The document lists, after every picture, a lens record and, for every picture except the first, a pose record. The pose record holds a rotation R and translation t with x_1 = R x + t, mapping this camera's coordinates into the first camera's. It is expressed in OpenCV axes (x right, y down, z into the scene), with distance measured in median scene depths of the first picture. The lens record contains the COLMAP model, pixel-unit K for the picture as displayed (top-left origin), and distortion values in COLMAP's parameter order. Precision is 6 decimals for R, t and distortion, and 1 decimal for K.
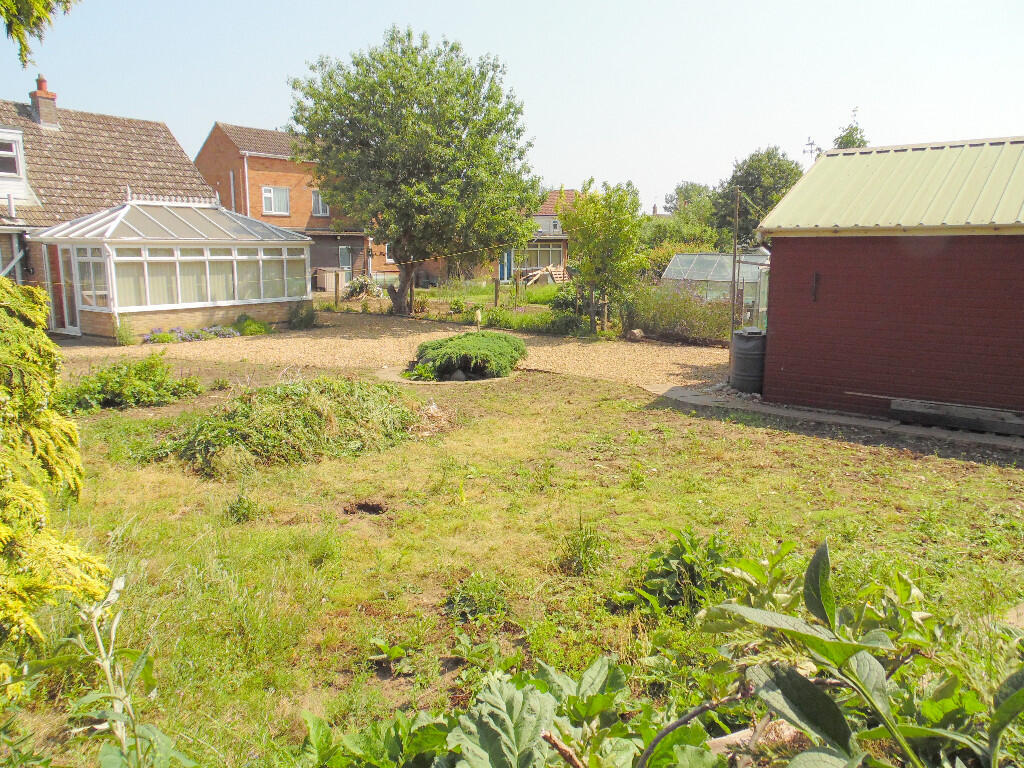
lens RADIAL K [[764.9, 0, 516.7], [0, 764.9, 376.3], [0, 0, 1]] dist [-0.040855, 0.062160]
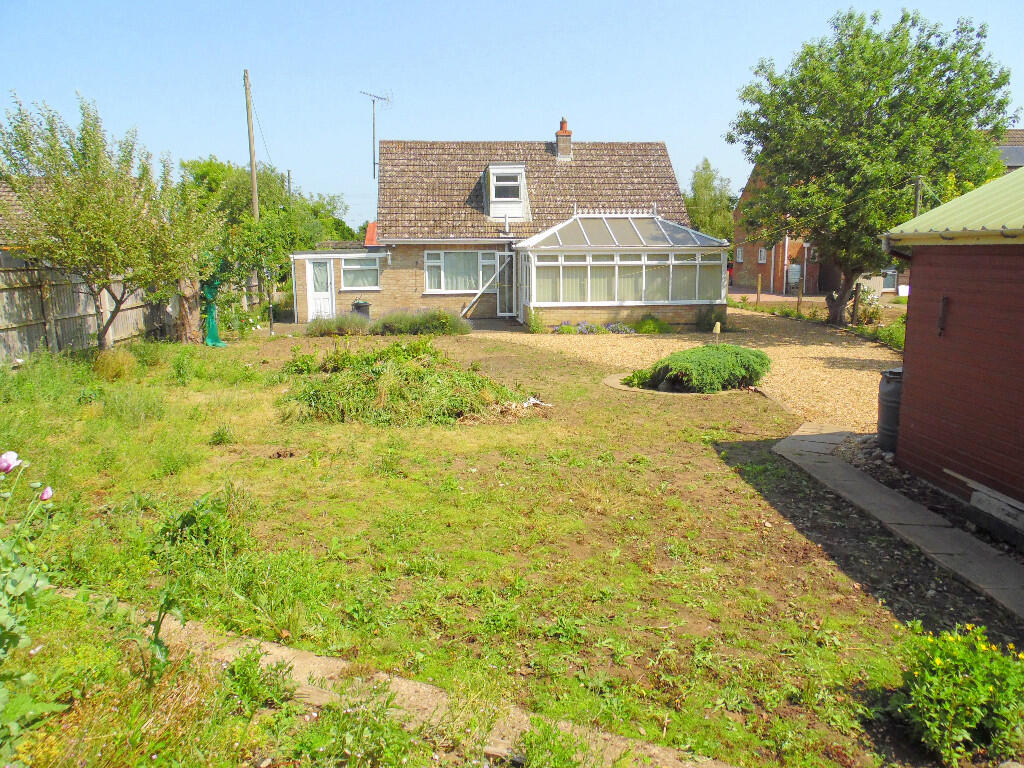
lens RADIAL K [[764.9, 0, 516.7], [0, 764.9, 376.3], [0, 0, 1]] dist [-0.040855, 0.062160]
pose [[0.654889, 0.113768, -0.747112, 0.355831], [-0.115036, 0.992090, 0.050237, -0.027094], [0.746918, 0.053046, 0.662797, 0.140461]]
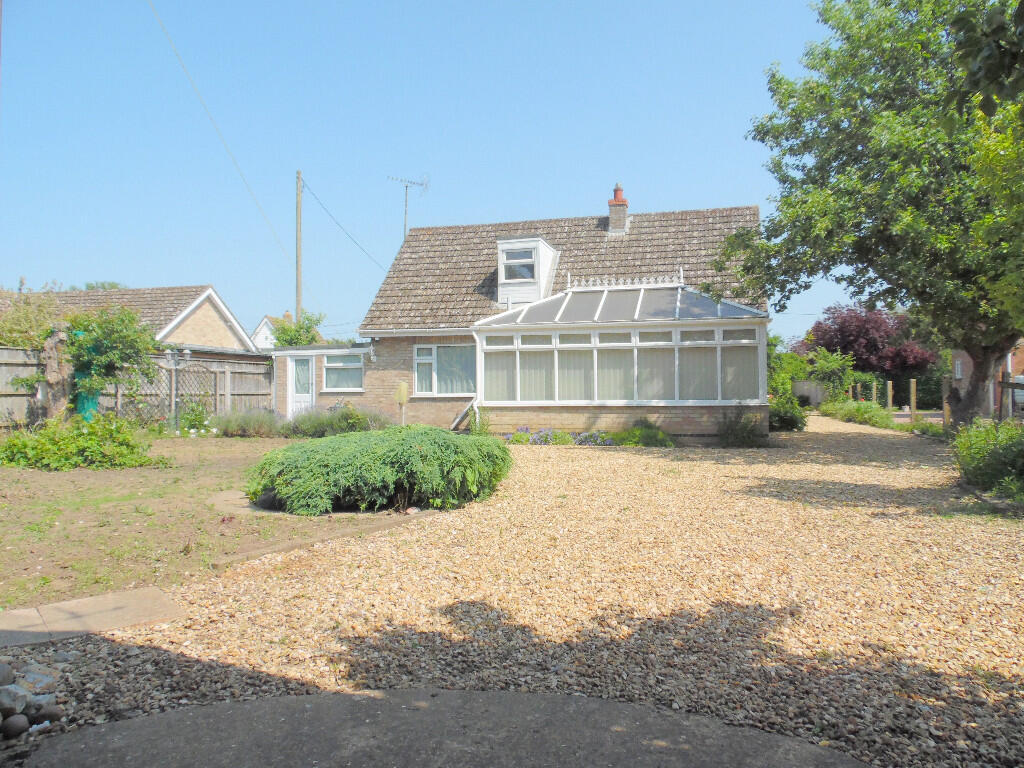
lens RADIAL K [[764.9, 0, 516.7], [0, 764.9, 376.3], [0, 0, 1]] dist [-0.040855, 0.062160]
pose [[0.341942, -0.030419, -0.939228, 0.307067], [-0.148188, 0.985225, -0.085859, -0.041874], [0.927963, 0.168542, 0.332382, 0.649004]]
